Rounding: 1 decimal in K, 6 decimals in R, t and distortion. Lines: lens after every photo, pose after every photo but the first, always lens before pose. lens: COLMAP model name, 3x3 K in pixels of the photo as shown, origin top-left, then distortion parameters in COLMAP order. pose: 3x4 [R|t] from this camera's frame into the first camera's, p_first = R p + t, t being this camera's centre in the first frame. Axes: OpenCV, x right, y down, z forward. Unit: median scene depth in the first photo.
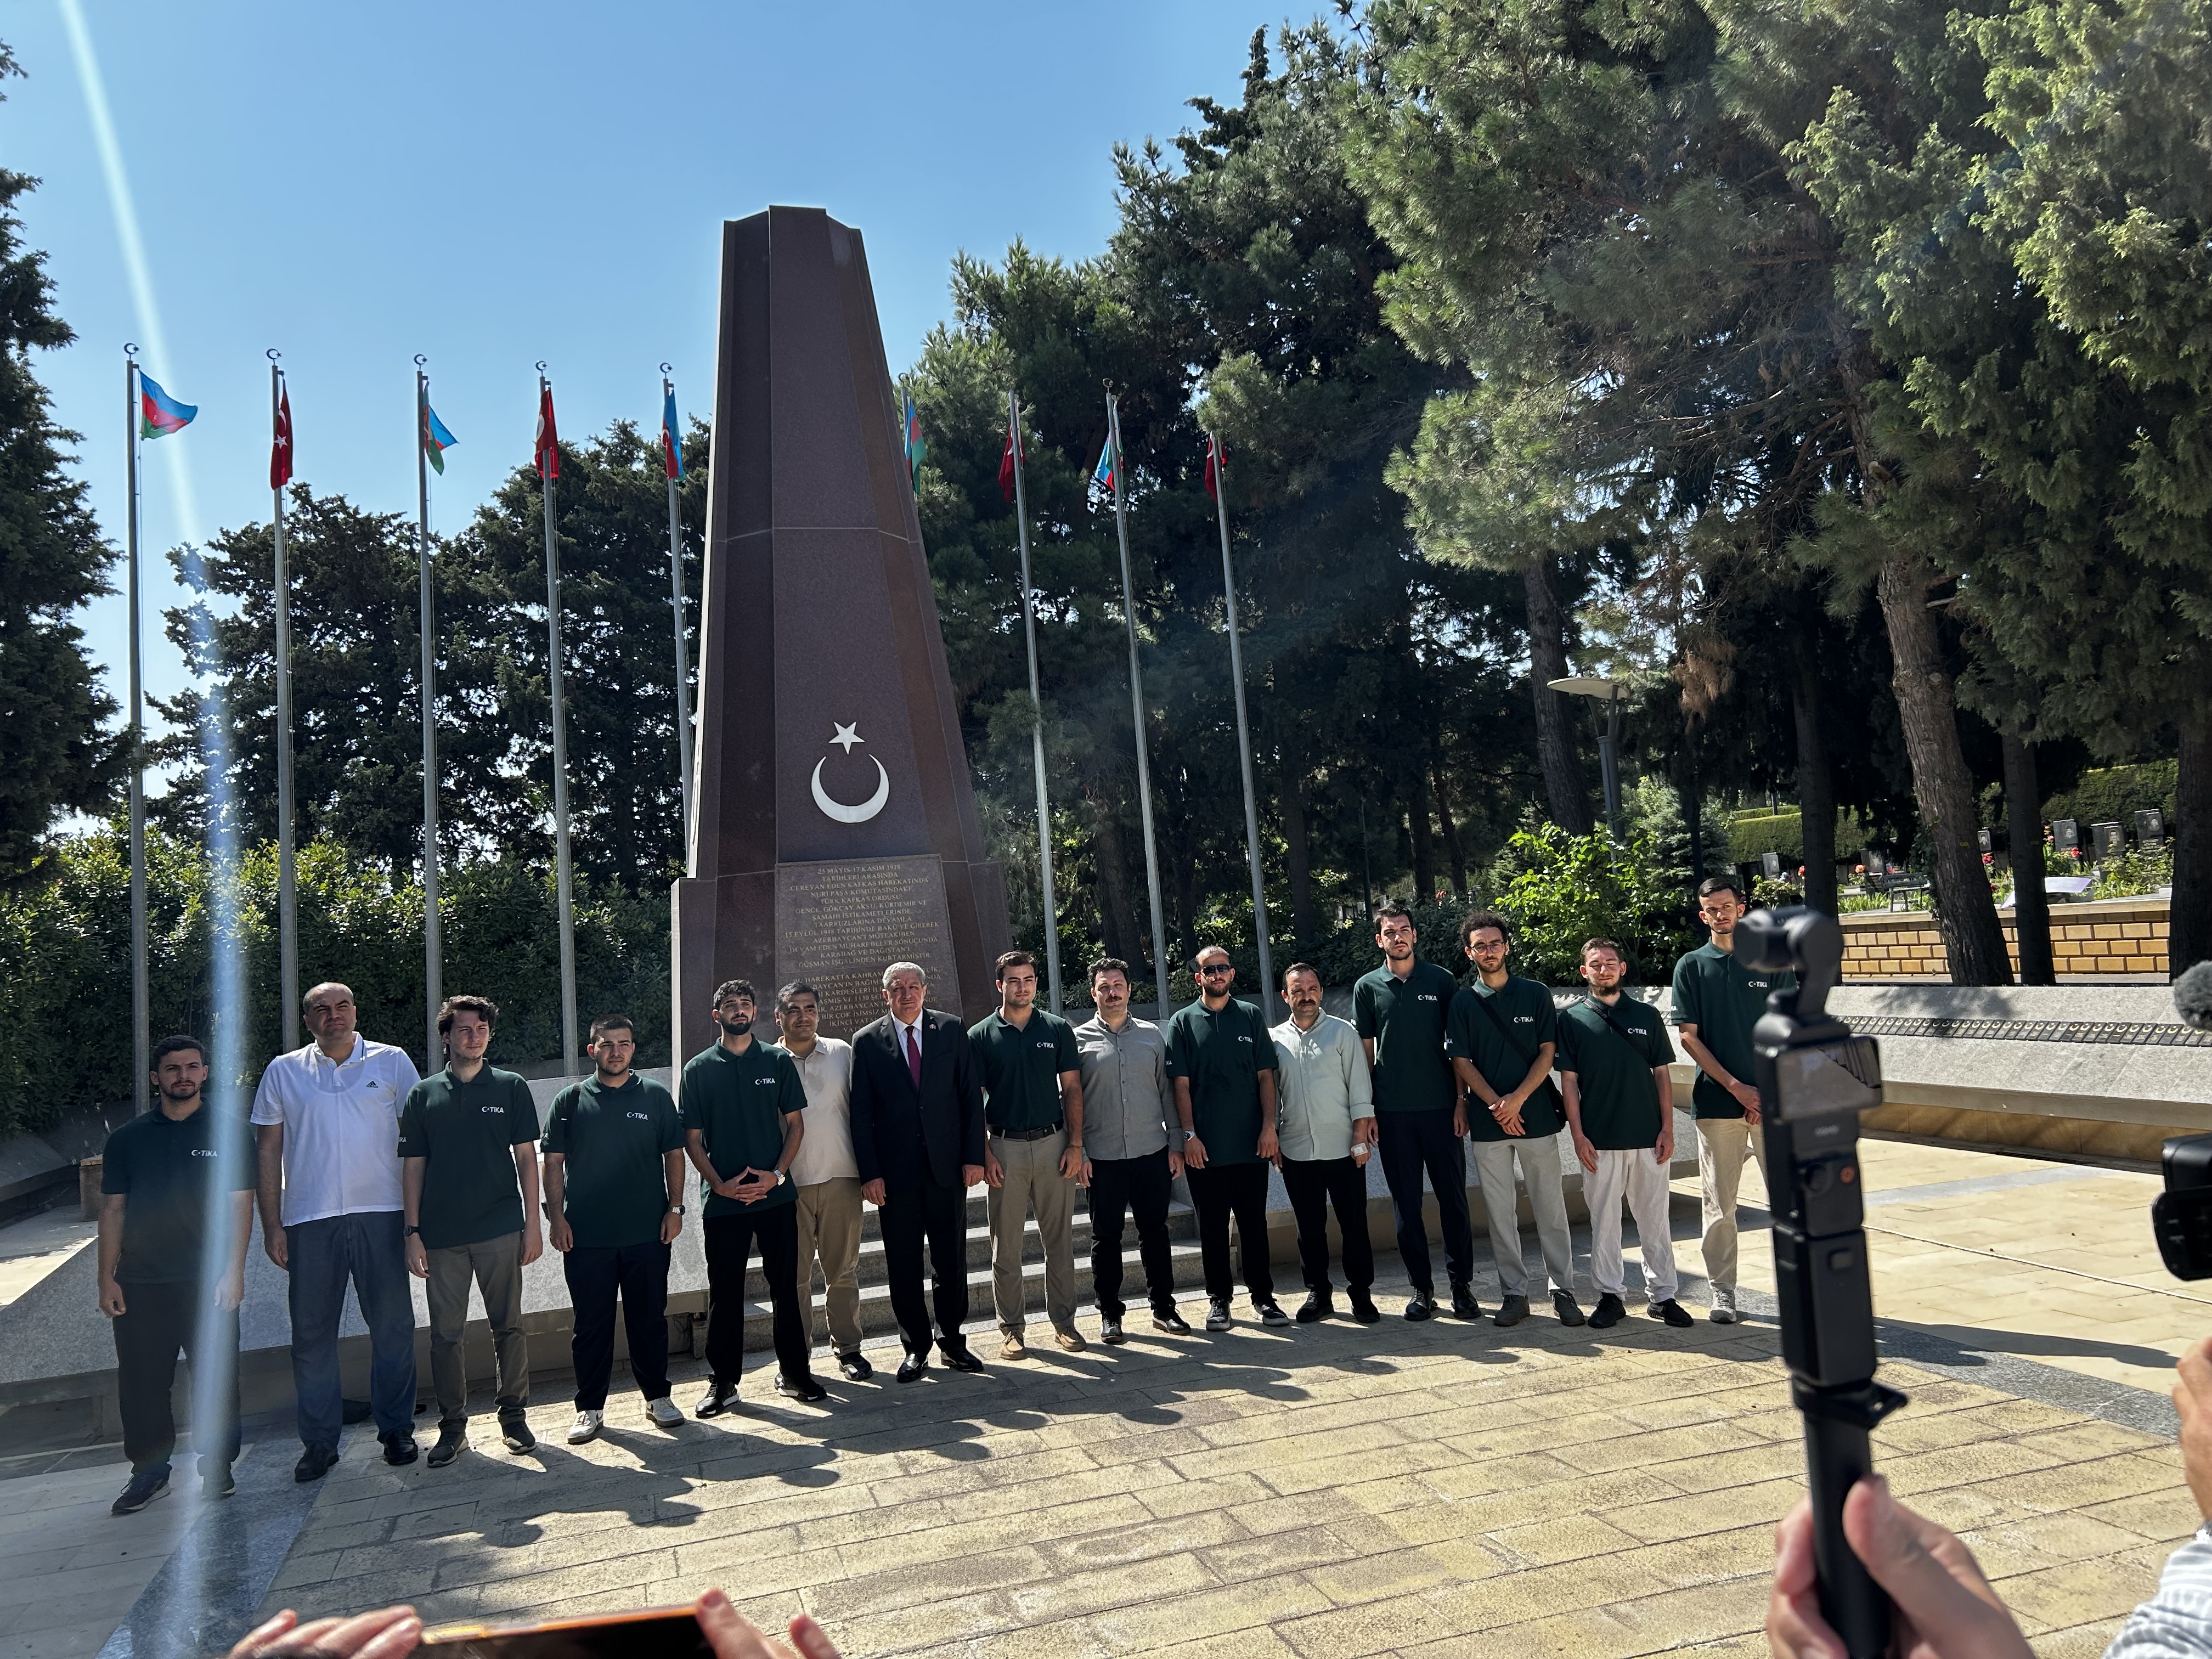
lens RADIAL K [[1666.2, 0, 1092.3], [0, 1666.2, 820.2], [0, 0, 1]] dist [0.046072, -0.038882]
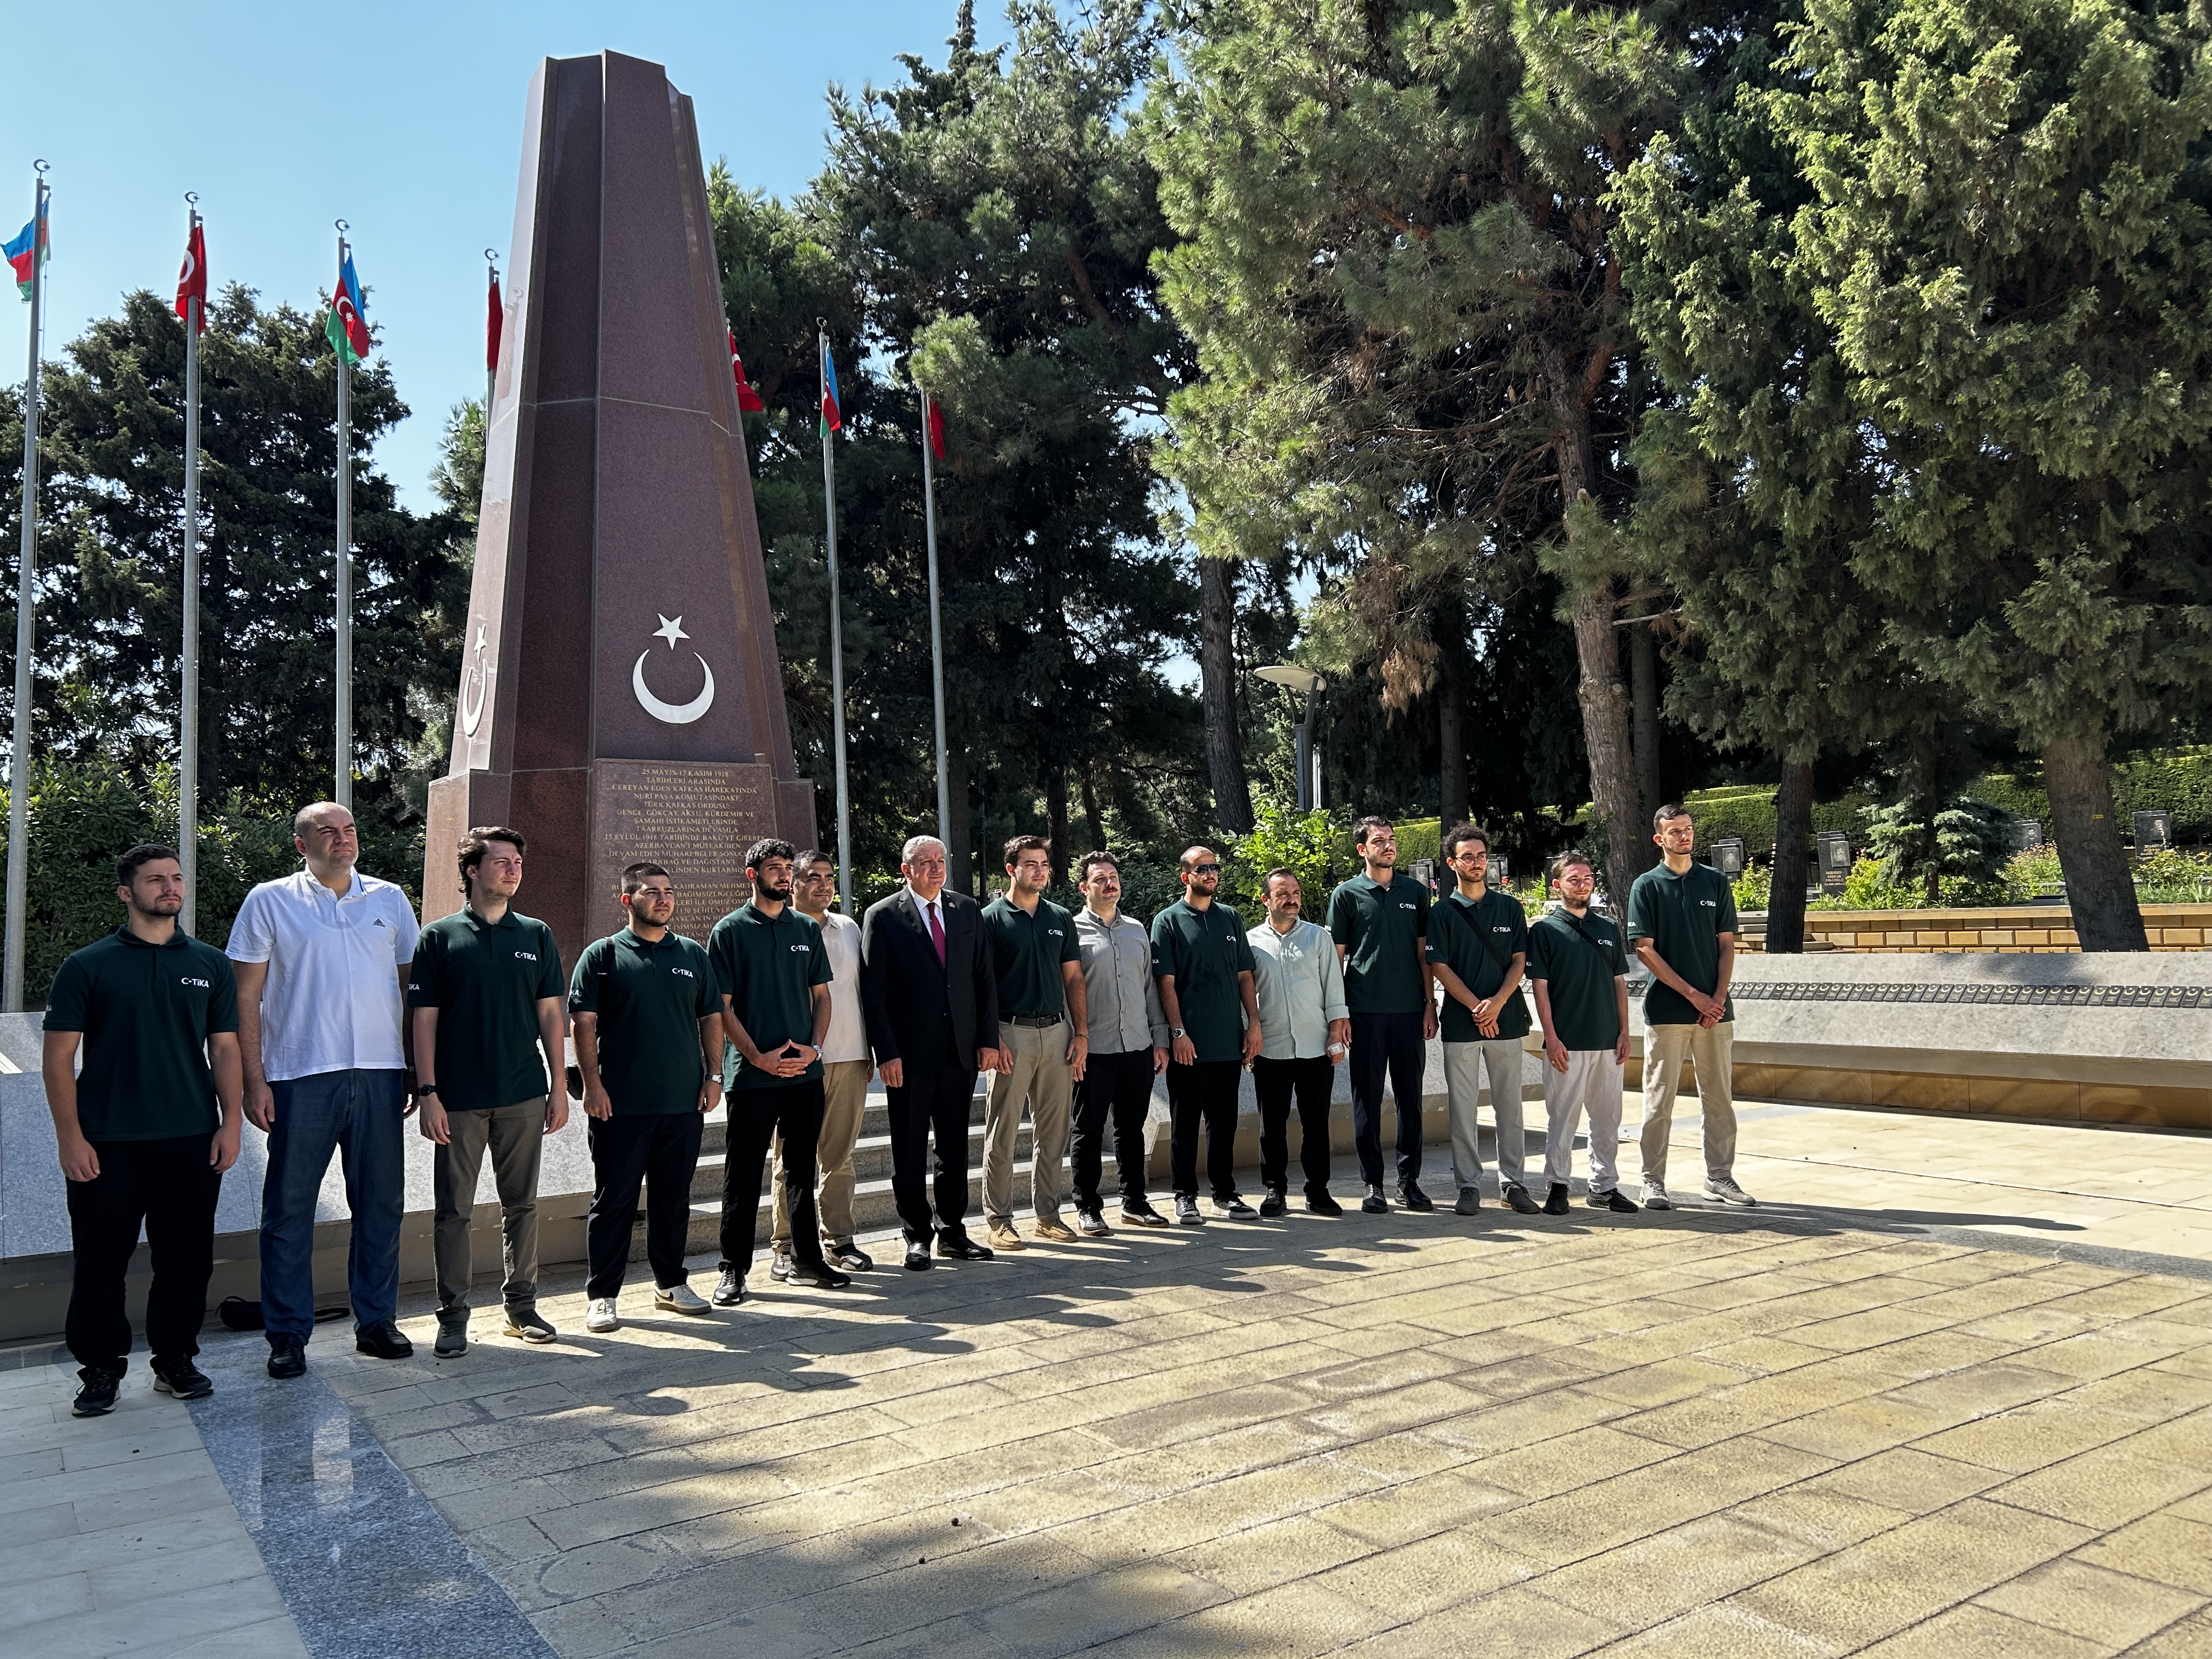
lens RADIAL K [[1666.2, 0, 1088.0], [0, 1666.2, 832.6], [0, 0, 1]] dist [0.046072, -0.038882]
pose [[0.955242, 0.066383, 0.288283, -0.203494], [-0.067416, 0.997705, -0.006354, 0.056512], [-0.288043, -0.013366, 0.957524, 0.042984]]
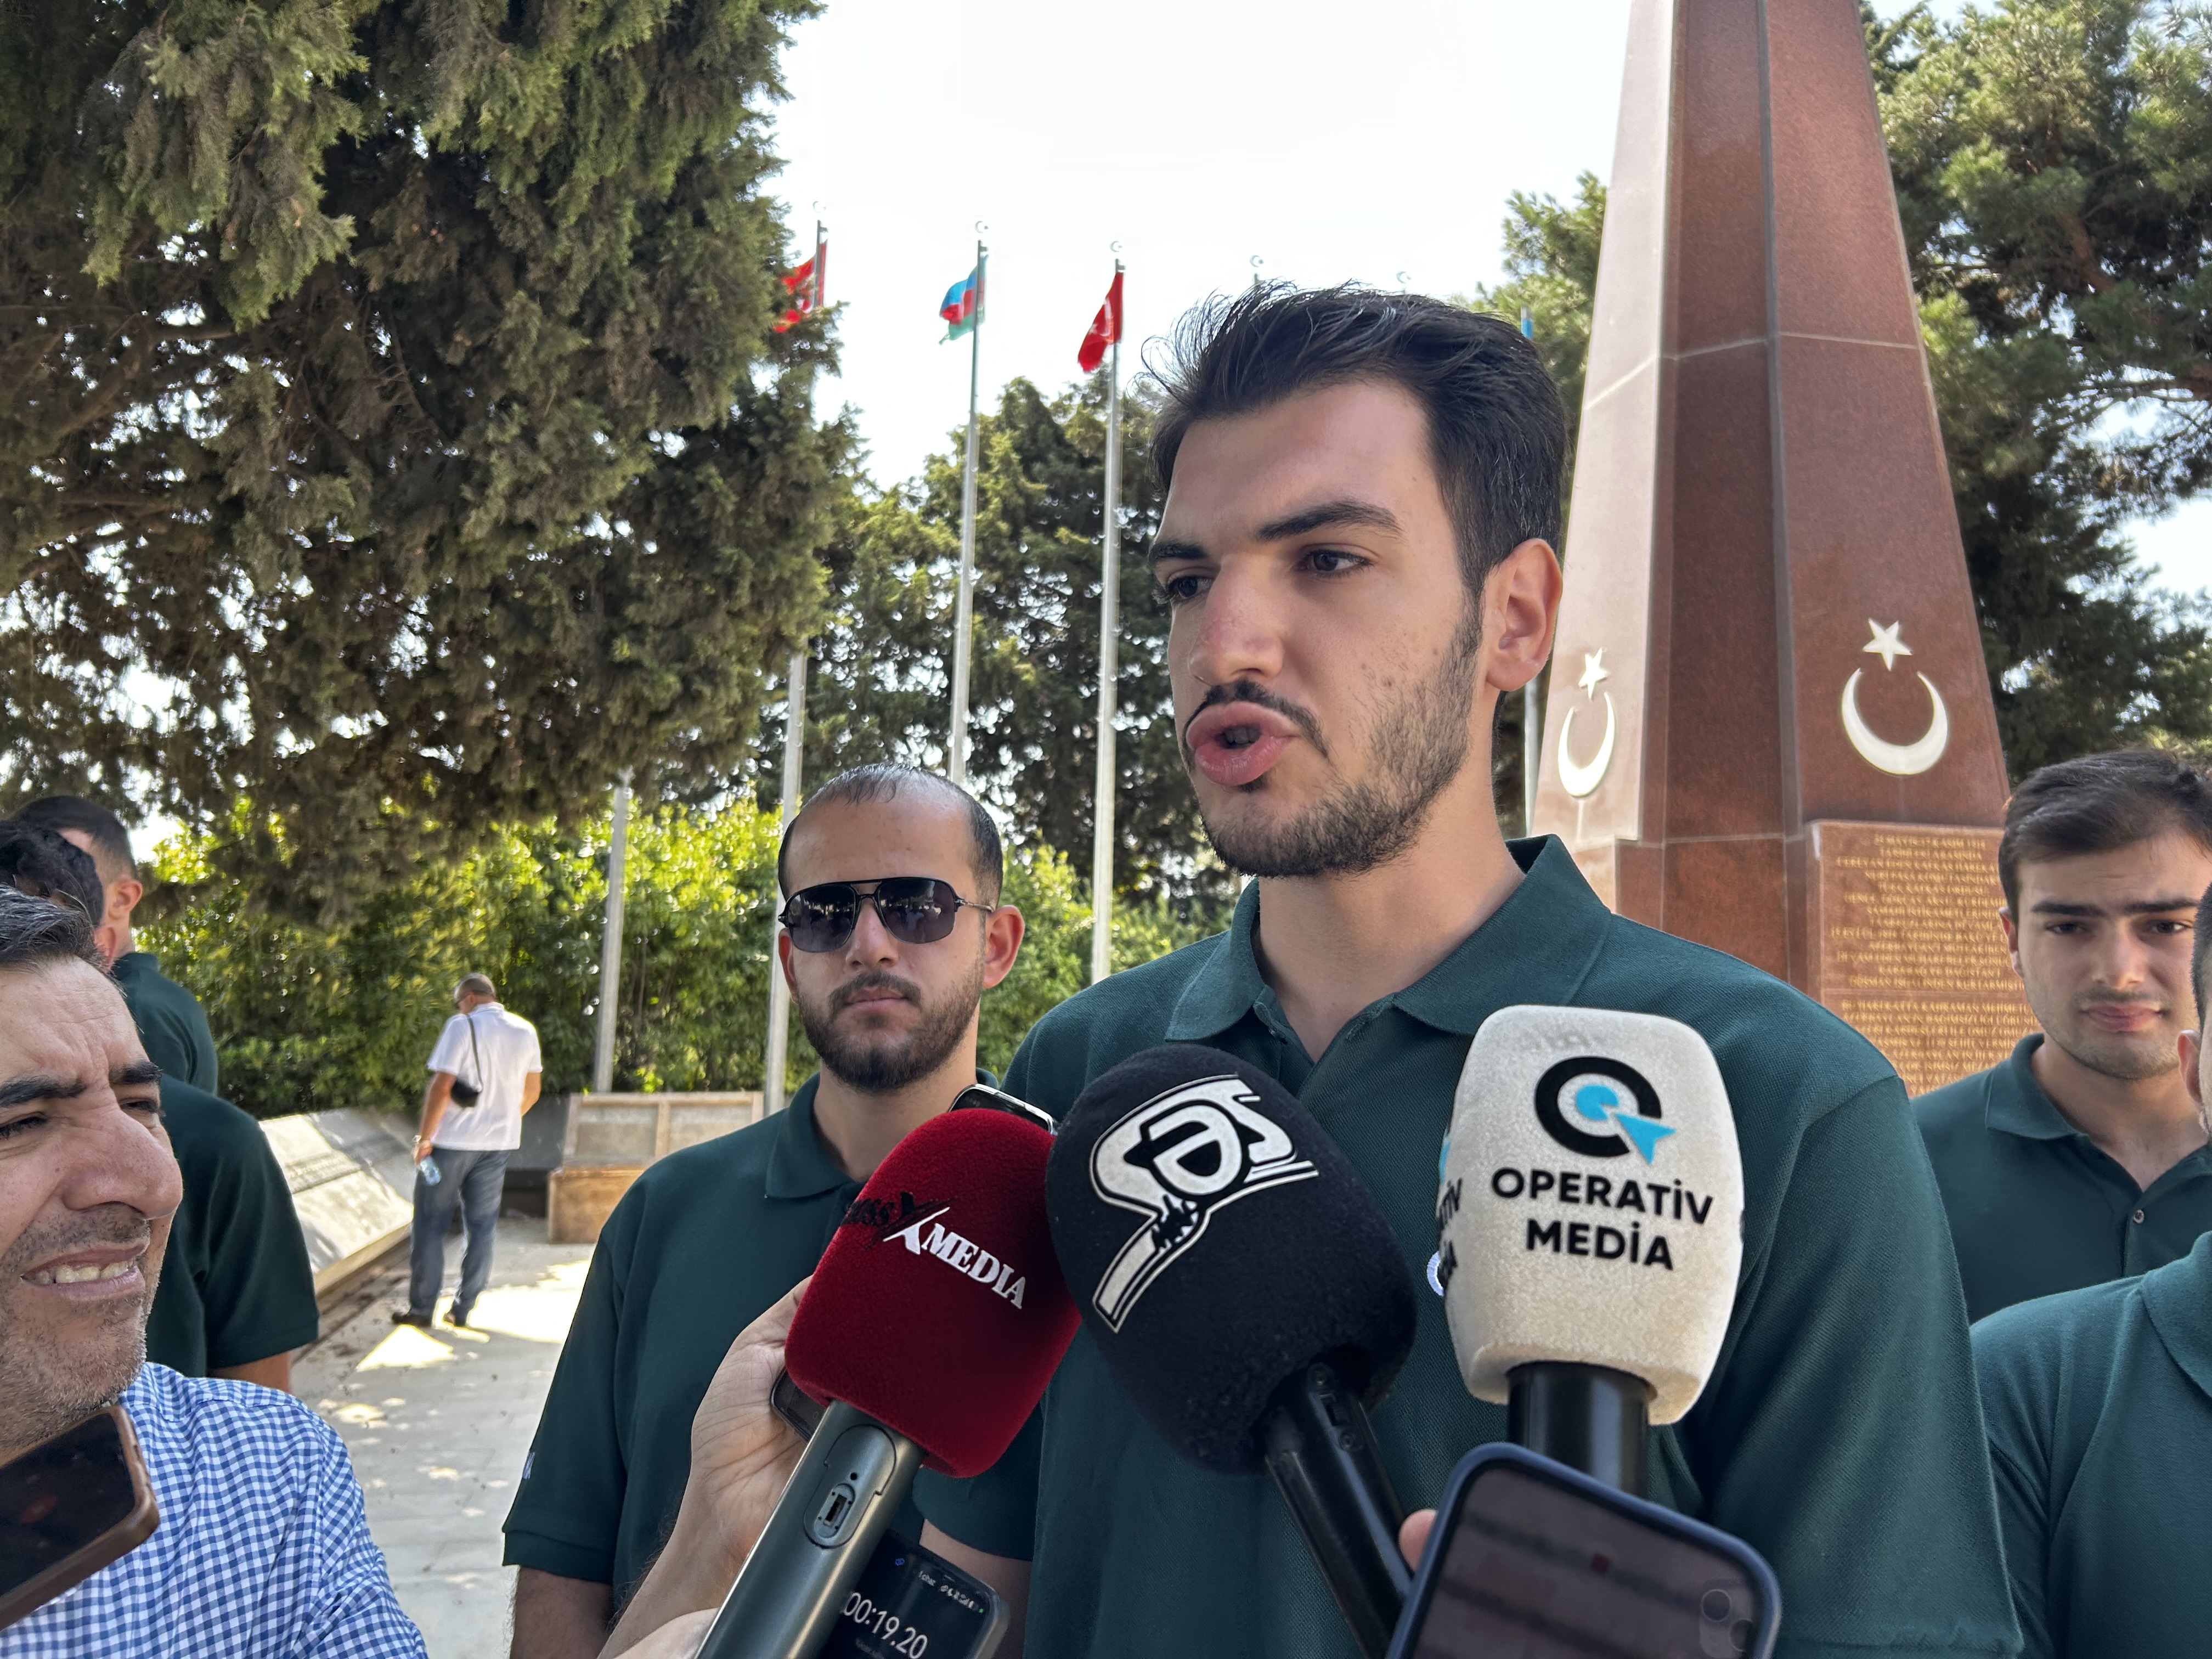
lens RADIAL K [[1666.2, 0, 1109.9], [0, 1666.2, 837.9], [0, 0, 1]] dist [0.046072, -0.038882]
pose [[0.993565, 0.081511, -0.078638, -0.429302], [-0.084523, 0.995780, -0.035749, 0.082572], [0.075393, 0.042166, 0.996262, 0.345739]]
